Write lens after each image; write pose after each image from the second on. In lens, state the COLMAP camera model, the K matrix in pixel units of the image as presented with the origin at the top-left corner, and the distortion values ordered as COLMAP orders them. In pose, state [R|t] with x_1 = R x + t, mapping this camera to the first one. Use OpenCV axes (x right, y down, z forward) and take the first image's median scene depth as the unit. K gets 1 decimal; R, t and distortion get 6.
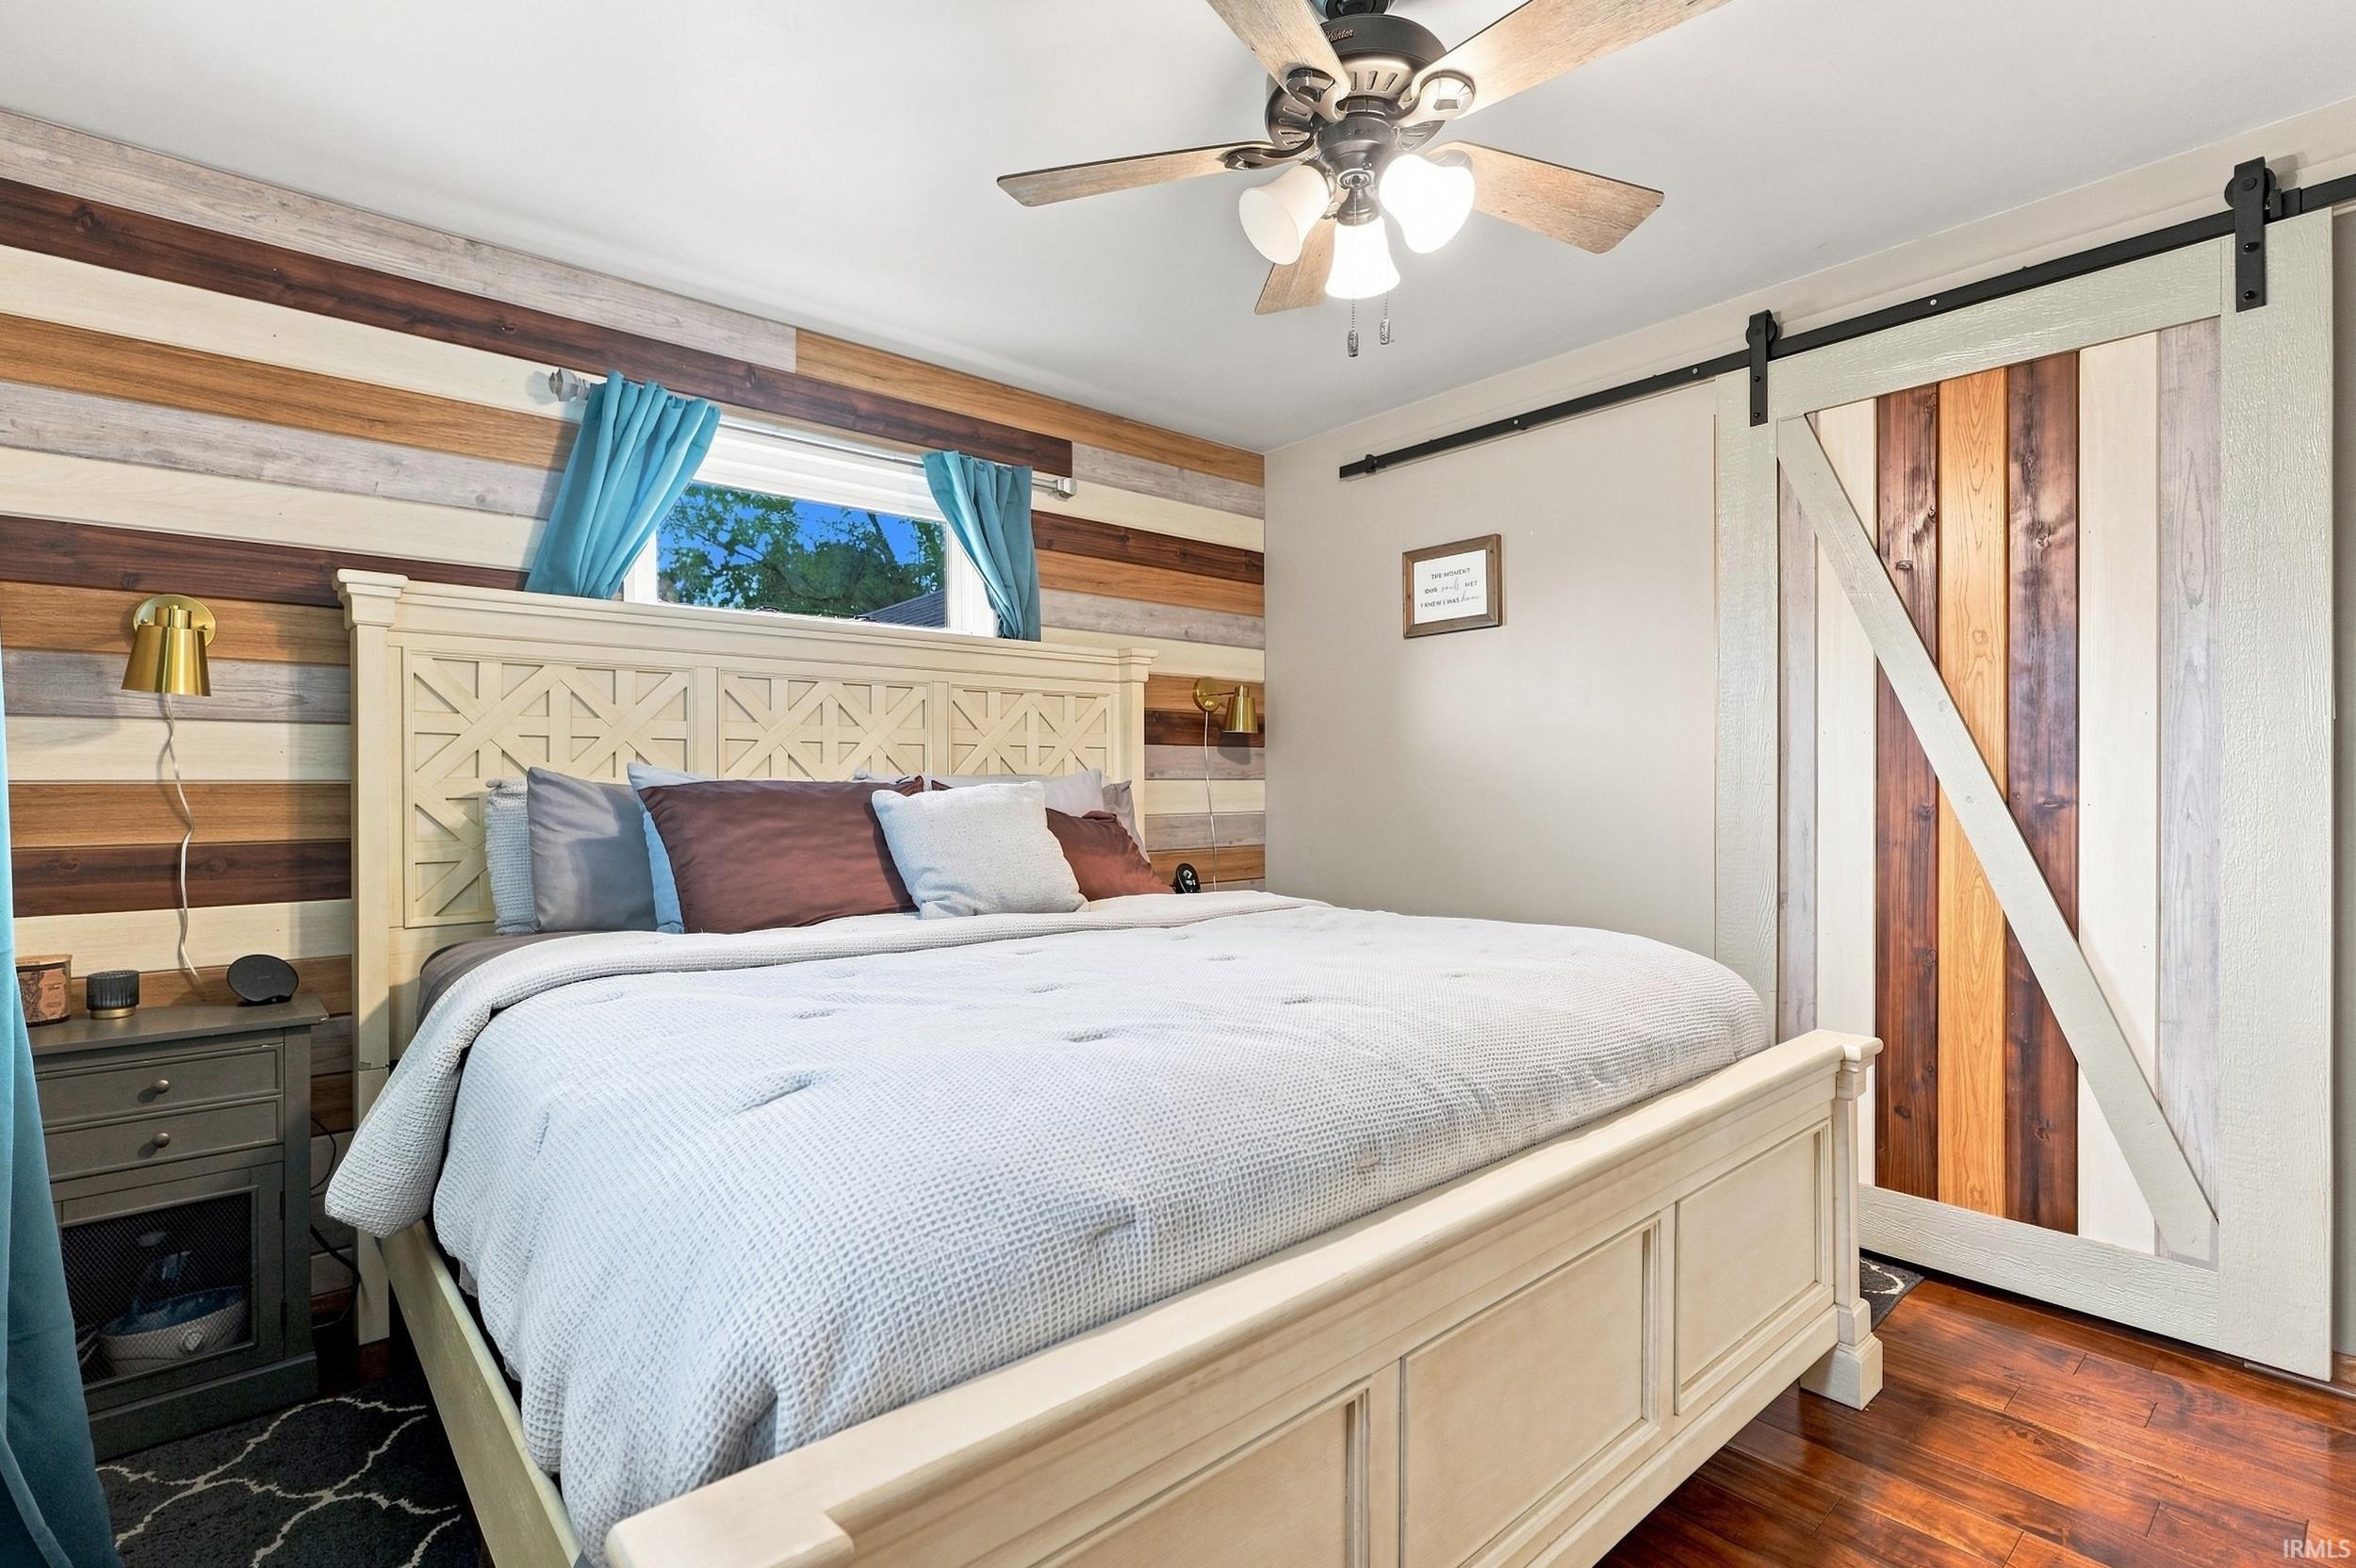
lens RADIAL K [[1097.5, 0, 1155.1], [0, 1097.5, 779.1], [0, 0, 1]] dist [-0.001581, 0.002349]
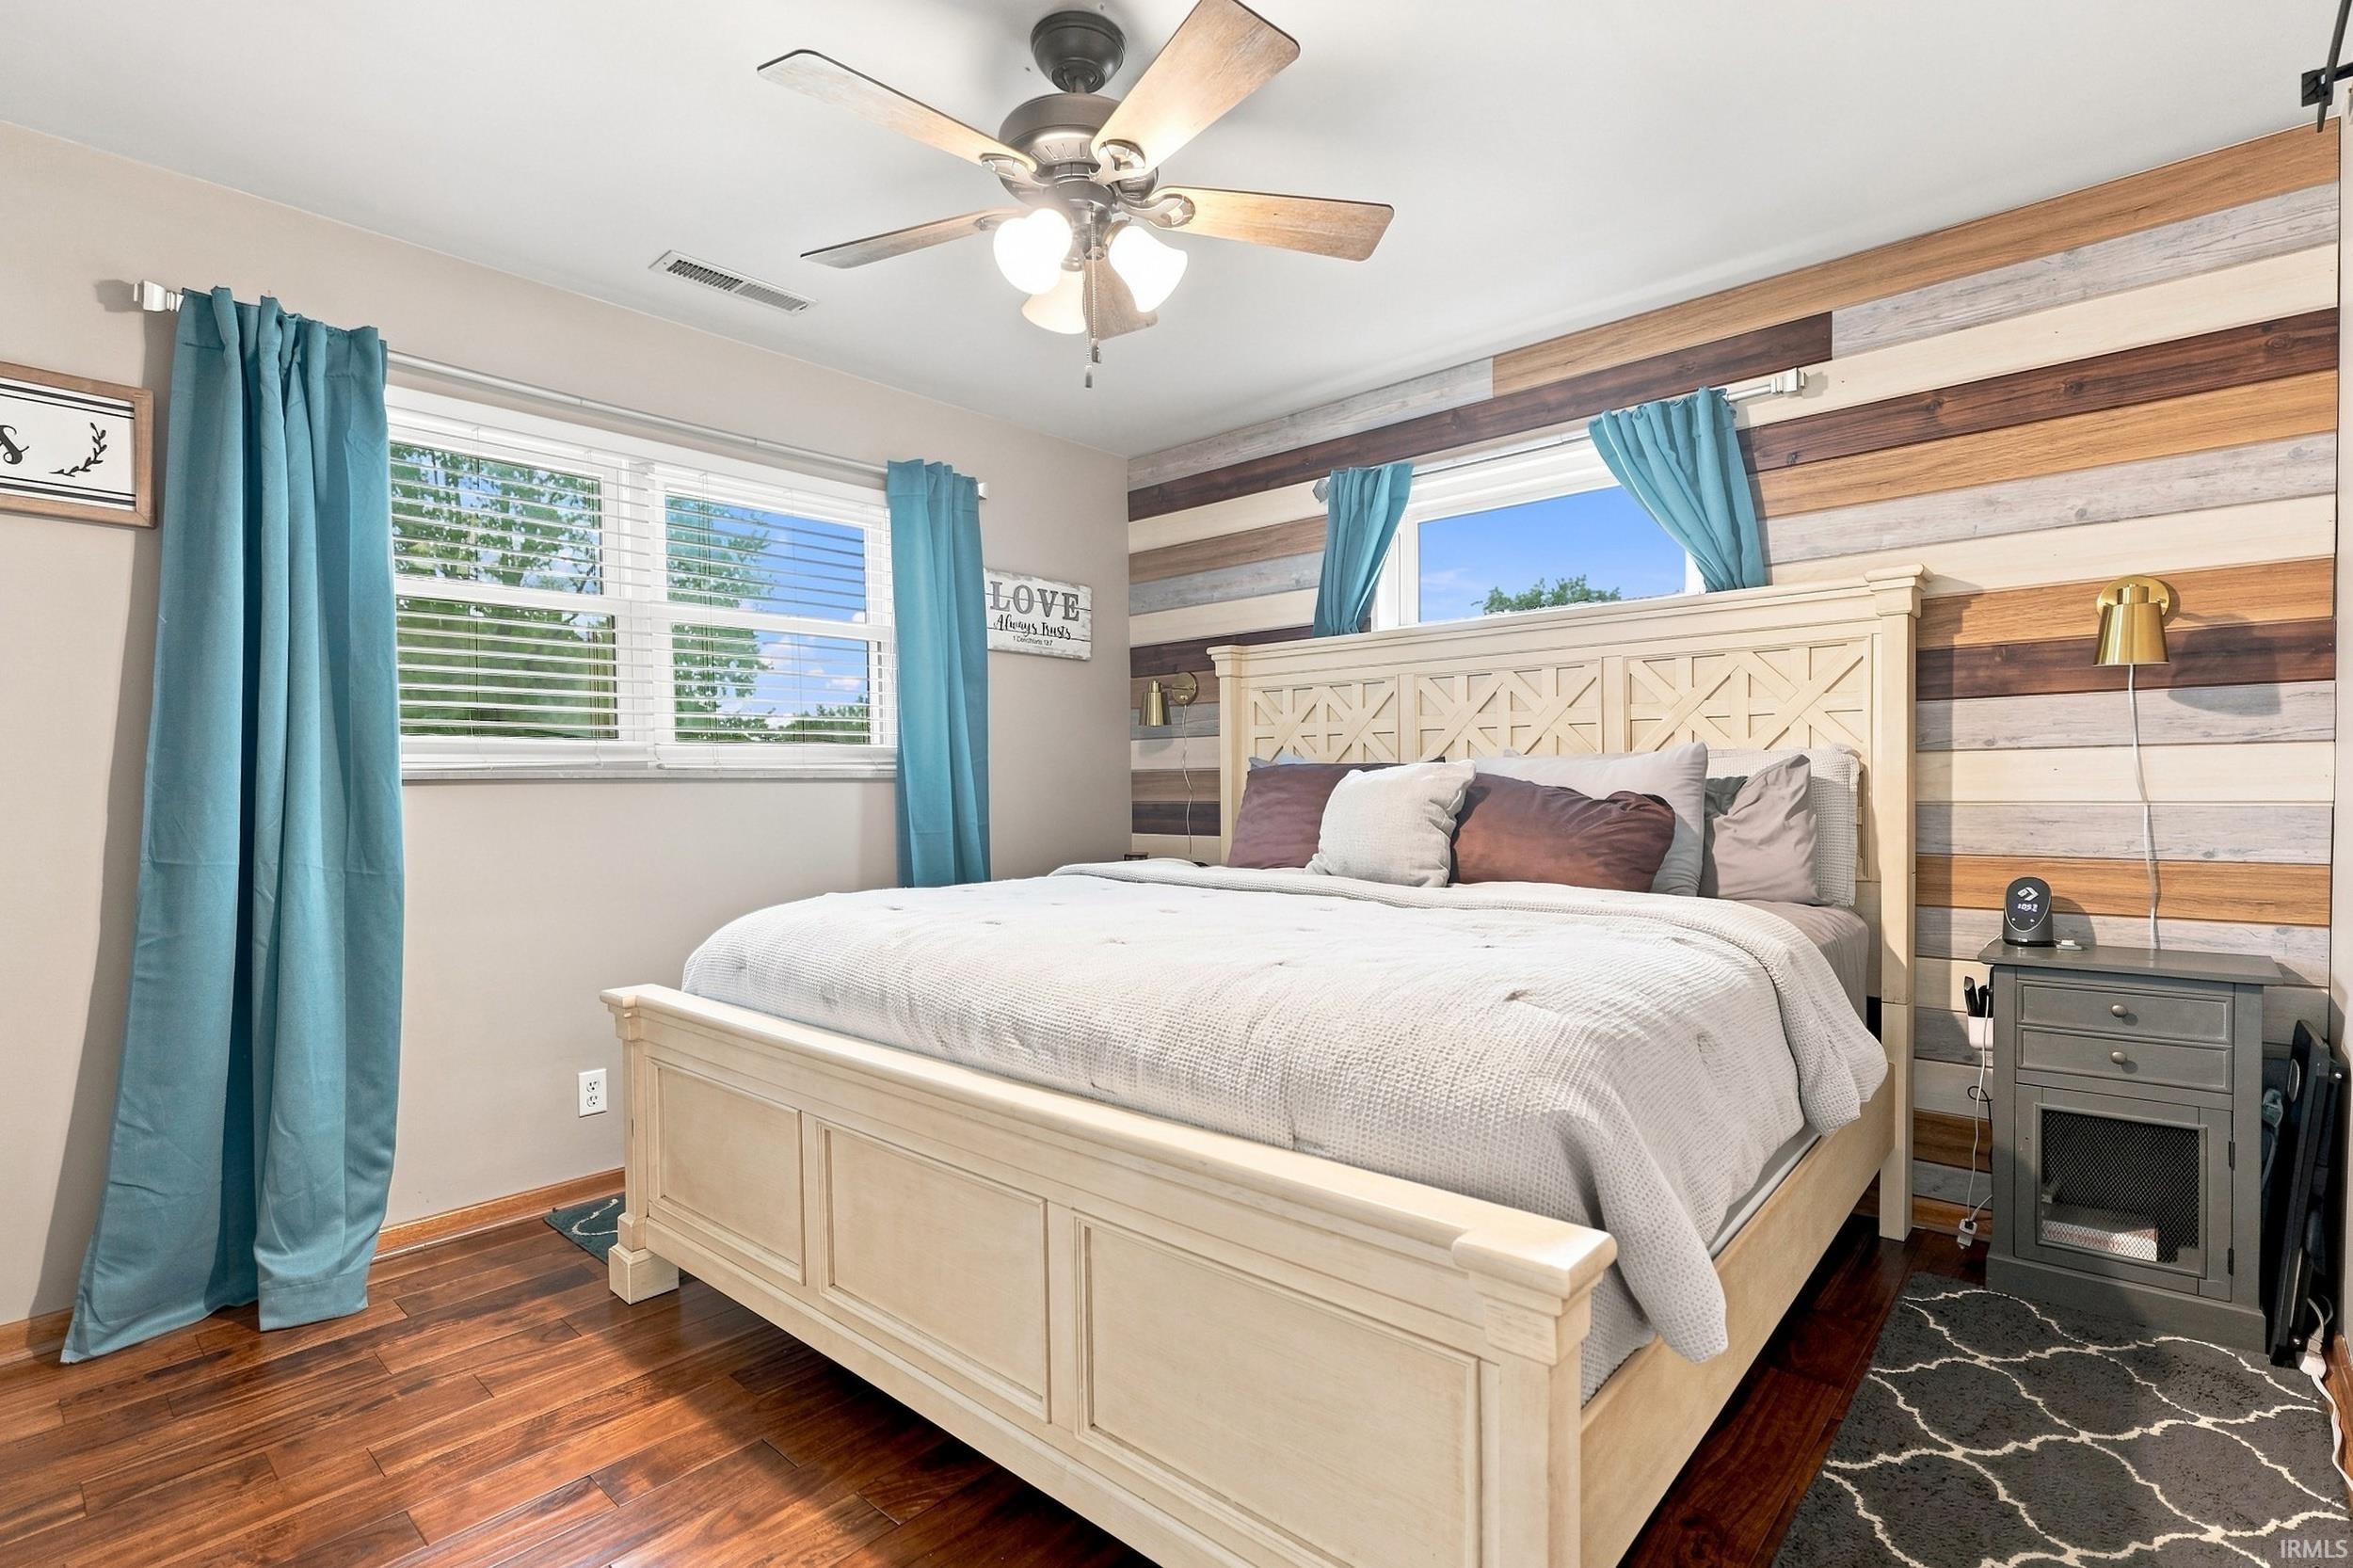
lens RADIAL K [[1096.1, 0, 1152.8], [0, 1096.1, 794.1], [0, 0, 1]] dist [-0.001581, 0.002349]
pose [[0.130104, 0.011139, -0.991438, 0.738797], [0.013346, 0.999827, 0.012984, 0.014552], [0.991411, -0.014921, 0.129932, 0.506879]]
